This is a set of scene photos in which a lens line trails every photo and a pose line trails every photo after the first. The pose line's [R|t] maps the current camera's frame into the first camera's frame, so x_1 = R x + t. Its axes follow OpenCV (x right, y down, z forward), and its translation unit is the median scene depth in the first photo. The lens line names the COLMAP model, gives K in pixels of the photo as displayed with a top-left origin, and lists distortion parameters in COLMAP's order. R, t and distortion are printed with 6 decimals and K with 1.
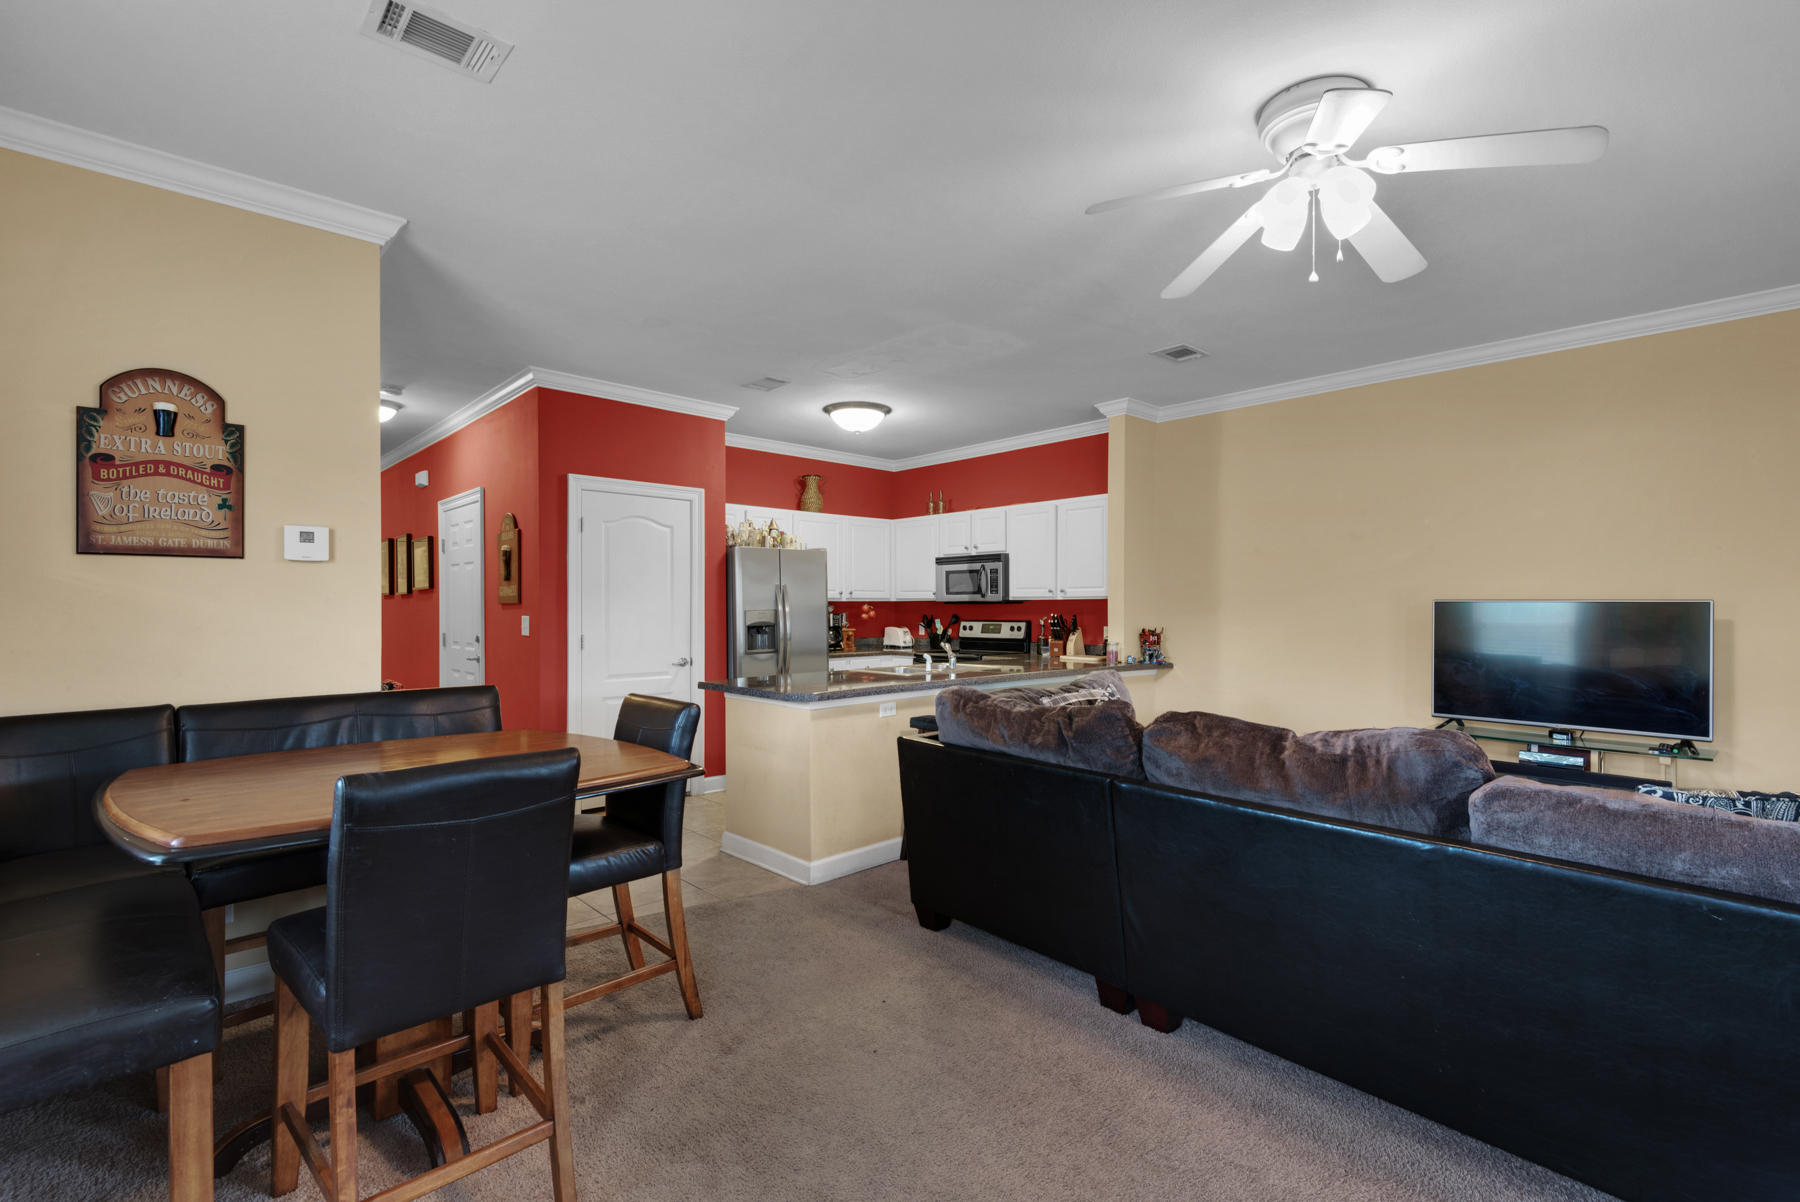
lens RADIAL K [[834.1, 0, 895.9], [0, 834.1, 624.7], [0, 0, 1]] dist [0.046367, -0.037521]
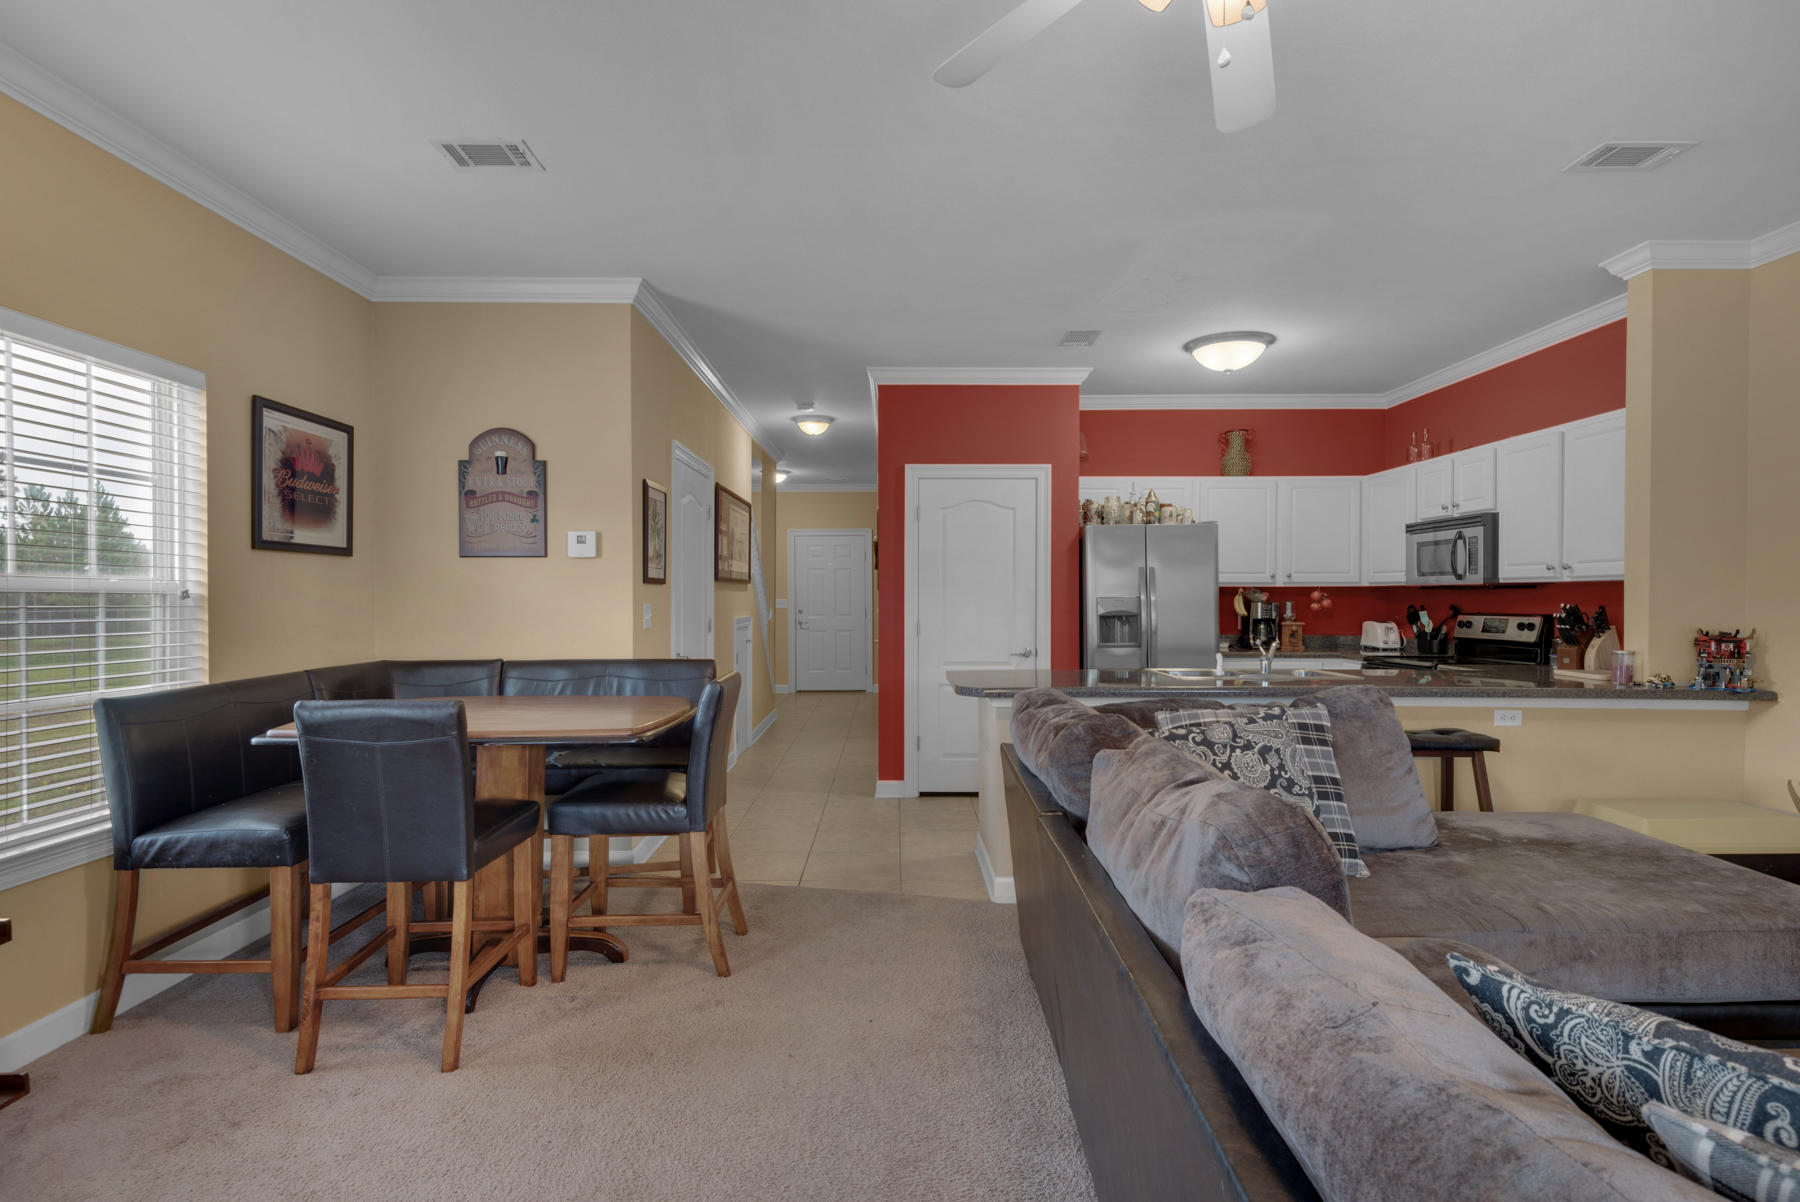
lens RADIAL K [[960.0, 0, 901.7], [0, 960.0, 626.6], [0, 0, 1]] dist [0.023311, -0.000319]
pose [[0.722893, 0.022112, -0.690606, 0.355042], [-0.015871, 0.999755, 0.015398, 0.000901], [0.690778, -0.000171, 0.723067, 0.125642]]
